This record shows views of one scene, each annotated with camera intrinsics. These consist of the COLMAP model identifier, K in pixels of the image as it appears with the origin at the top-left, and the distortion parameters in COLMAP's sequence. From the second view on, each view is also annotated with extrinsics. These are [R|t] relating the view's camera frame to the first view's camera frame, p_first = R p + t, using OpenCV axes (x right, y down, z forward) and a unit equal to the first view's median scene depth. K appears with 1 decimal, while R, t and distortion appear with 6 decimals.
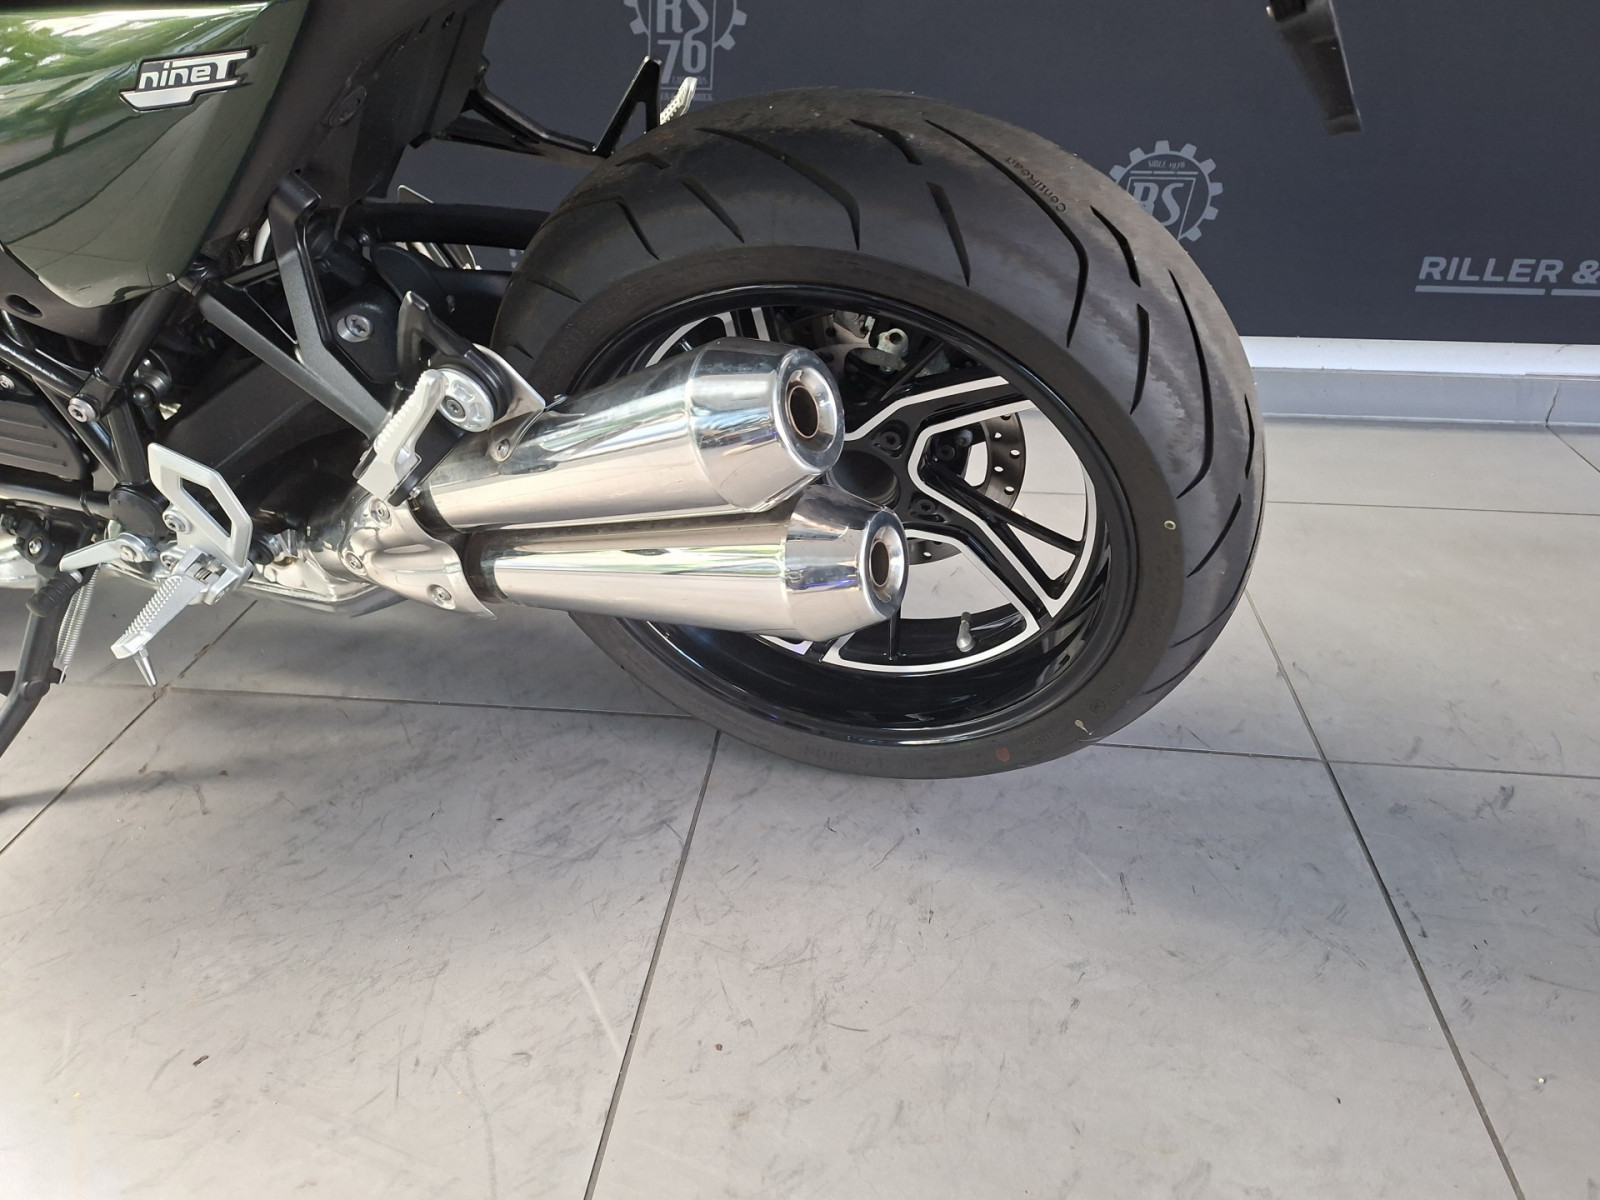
lens RADIAL K [[1137.8, 0, 837.5], [0, 1137.8, 612.3], [0, 0, 1]] dist [0.099551, -0.125035]
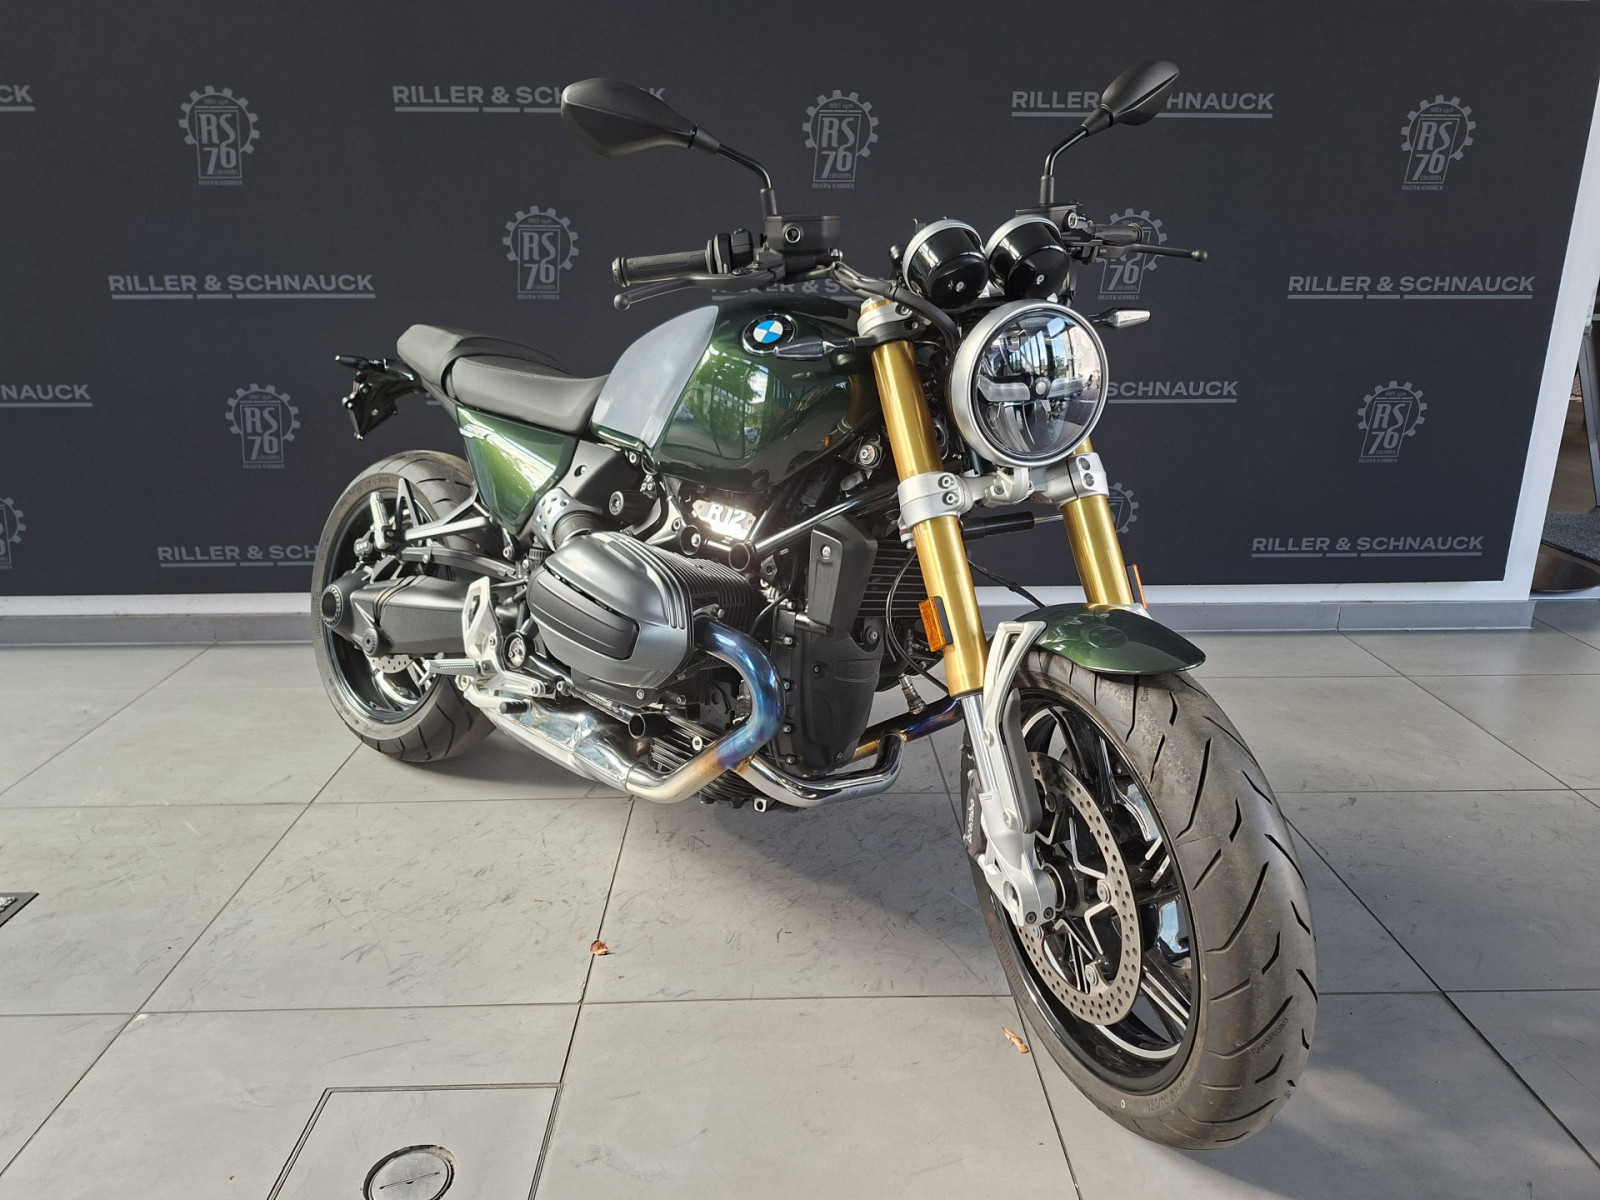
lens RADIAL K [[1136.9, 0, 791.3], [0, 1136.9, 591.9], [0, 0, 1]] dist [0.090956, -0.110049]
pose [[0.993220, -0.037259, 0.110120, -0.668407], [0.062477, 0.969903, -0.235339, 0.243294], [-0.098038, 0.240623, 0.965655, -1.037938]]
